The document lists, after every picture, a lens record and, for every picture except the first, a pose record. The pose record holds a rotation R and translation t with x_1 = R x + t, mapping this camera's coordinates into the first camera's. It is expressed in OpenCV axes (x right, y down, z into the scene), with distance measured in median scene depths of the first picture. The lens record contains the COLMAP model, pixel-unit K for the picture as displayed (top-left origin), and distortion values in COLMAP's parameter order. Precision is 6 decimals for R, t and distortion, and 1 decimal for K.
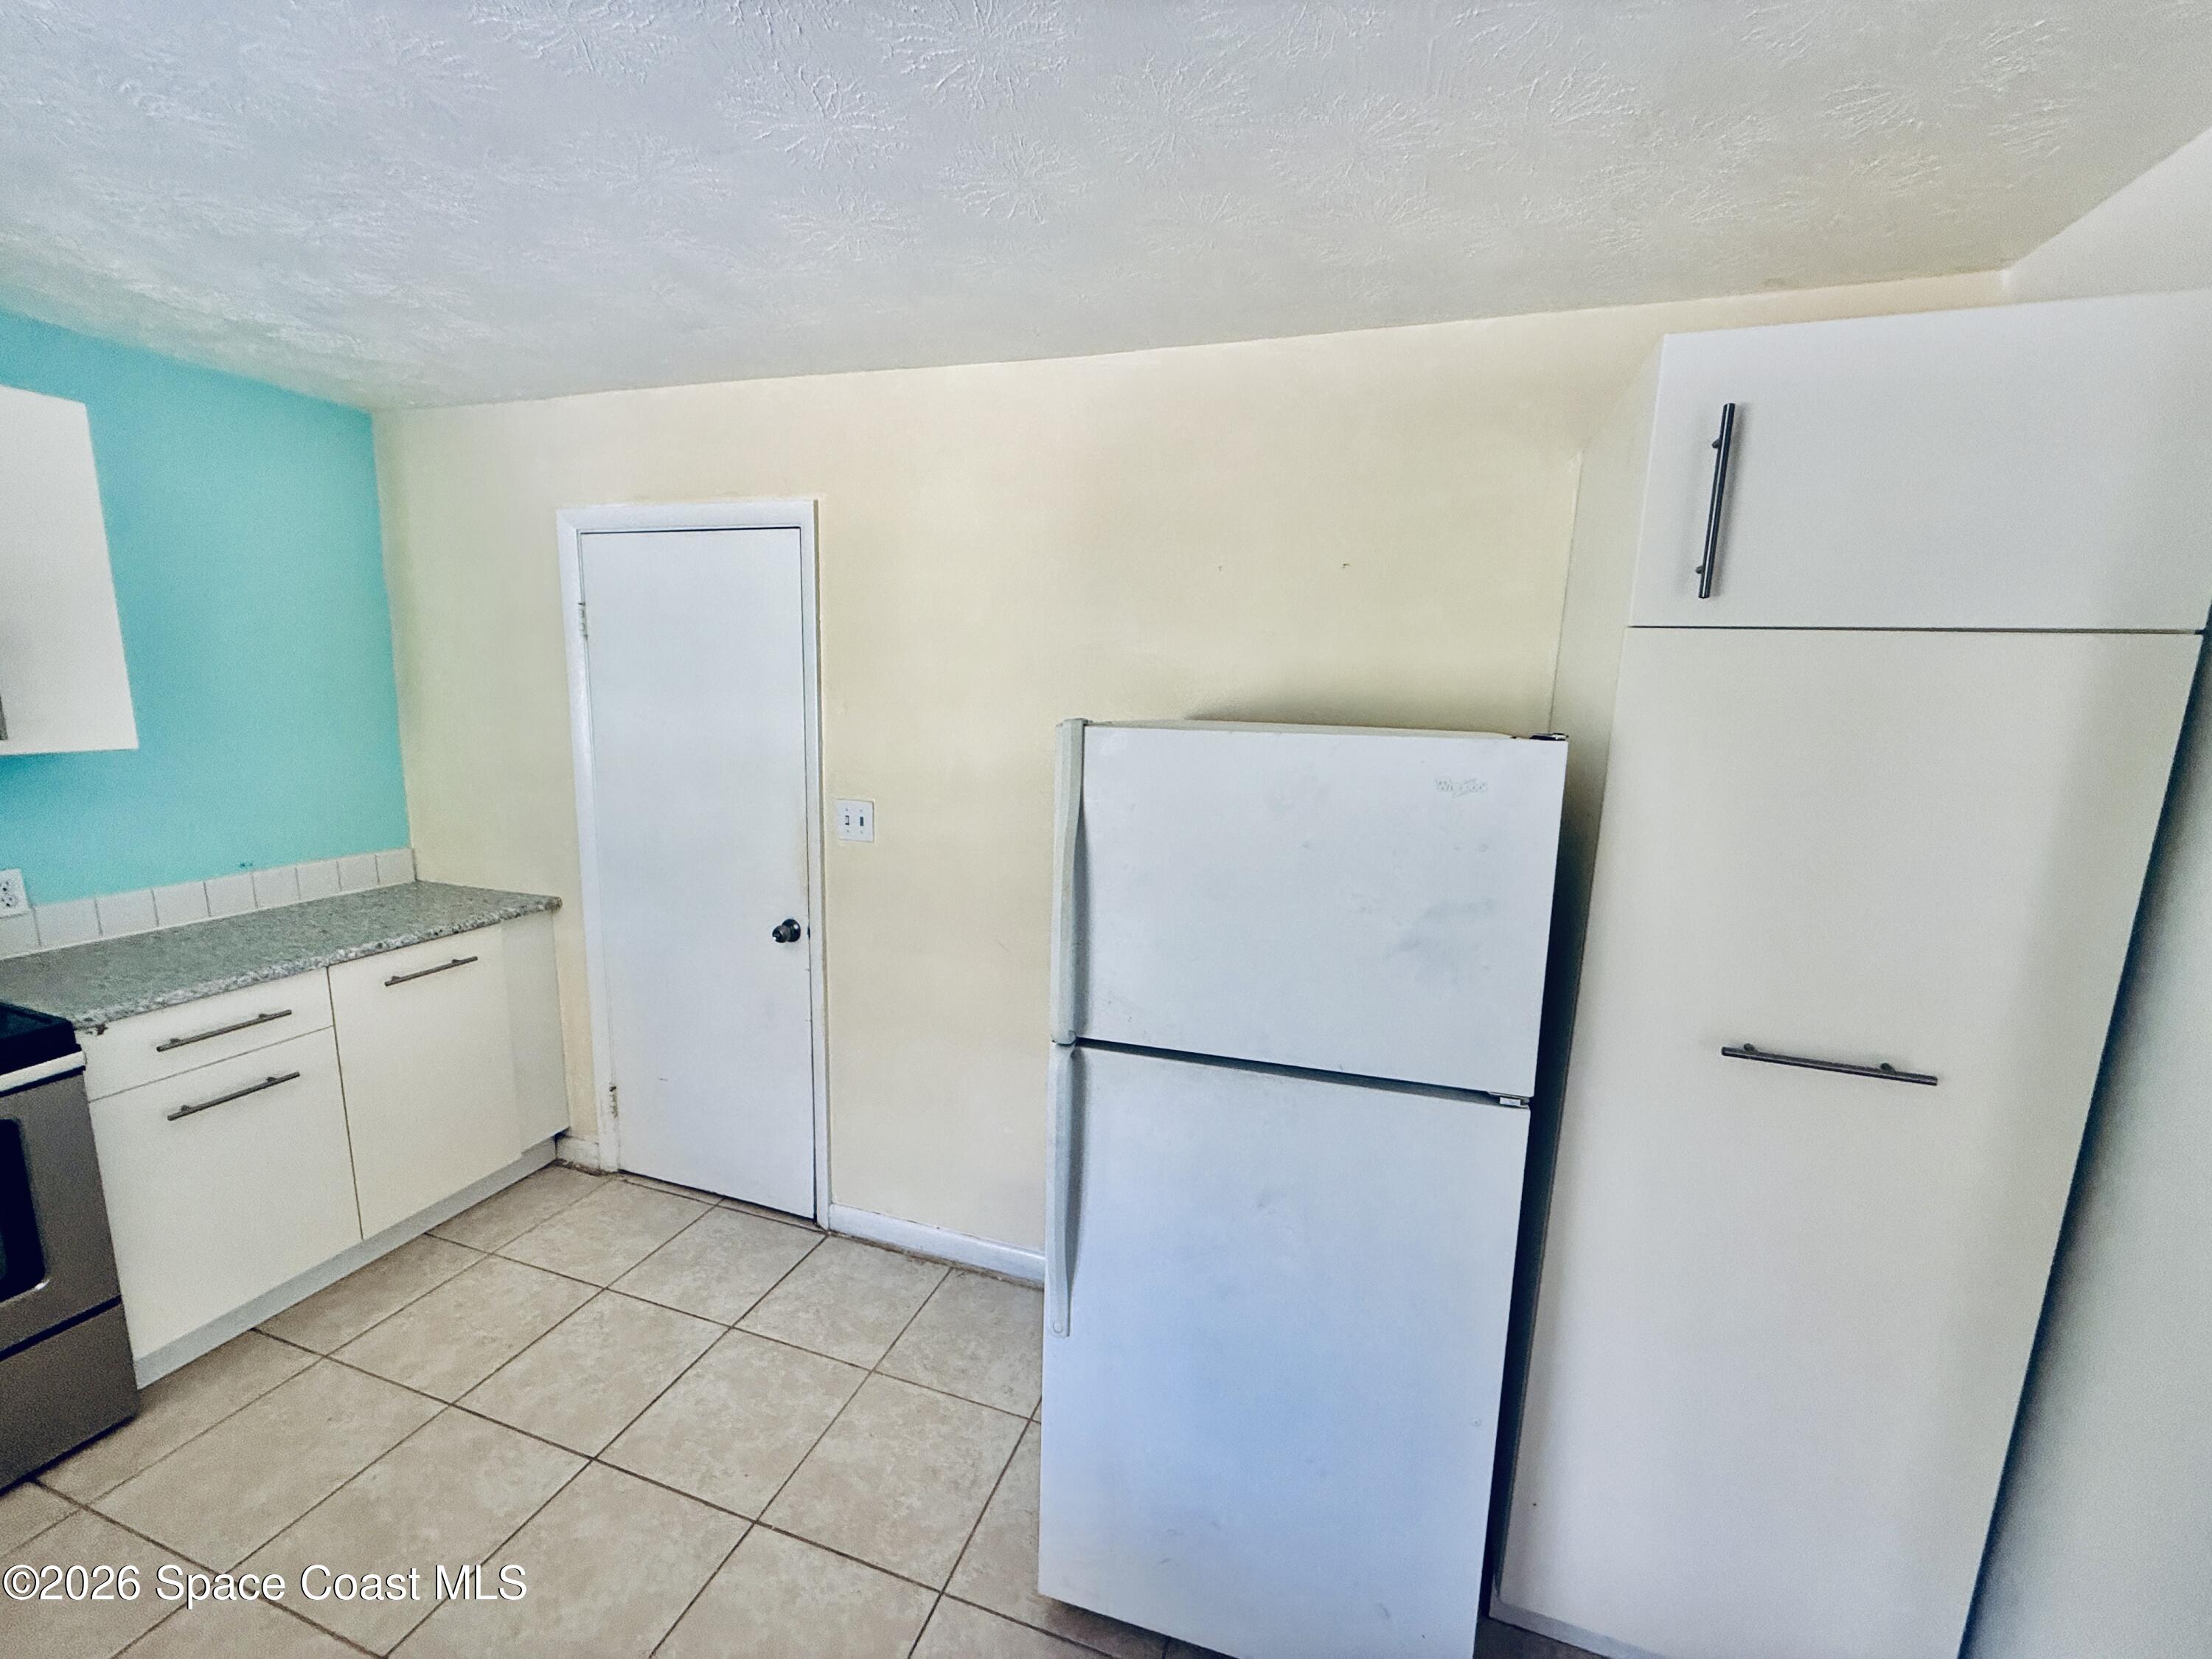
lens RADIAL K [[883.9, 0, 1120.1], [0, 883.9, 834.5], [0, 0, 1]] dist [0.000521, -0.000265]
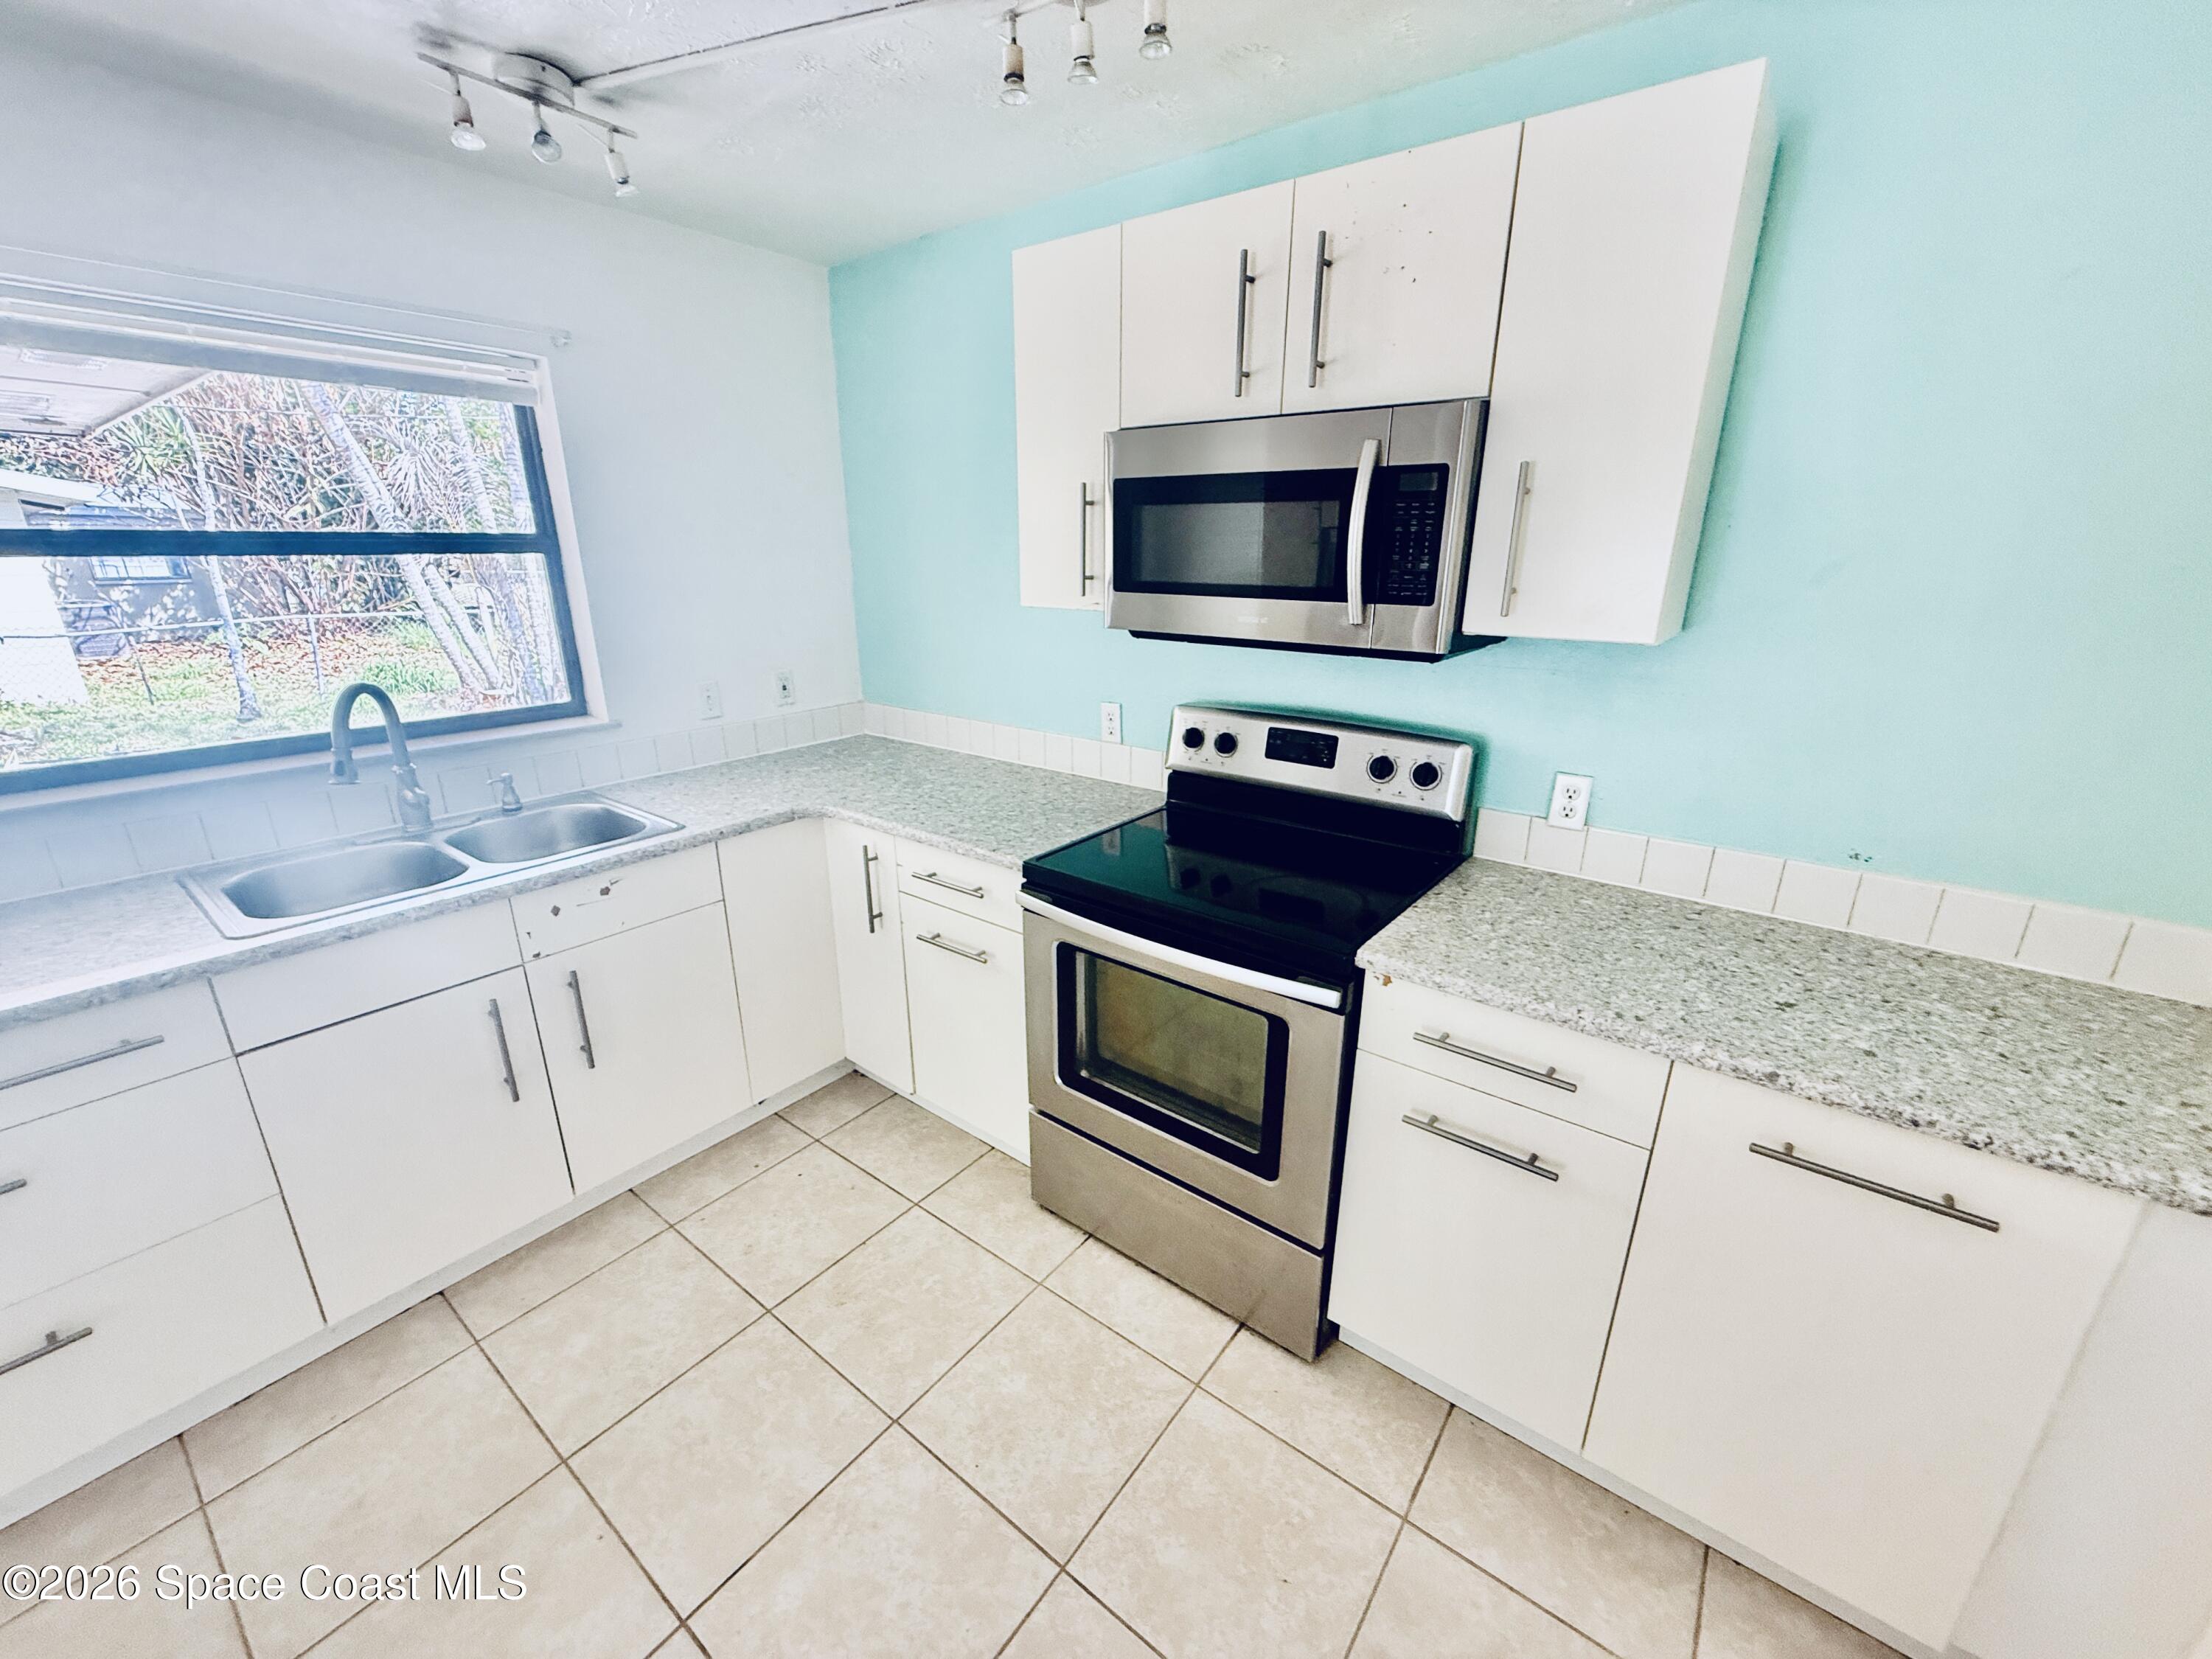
lens RADIAL K [[883.9, 0, 1107.5], [0, 883.9, 835.1], [0, 0, 1]] dist [0.000521, -0.000265]
pose [[-0.328394, 0.265632, -0.906420, -0.291846], [-0.174987, 0.925919, 0.334744, -0.102378], [0.928190, 0.268539, -0.257584, 0.739070]]
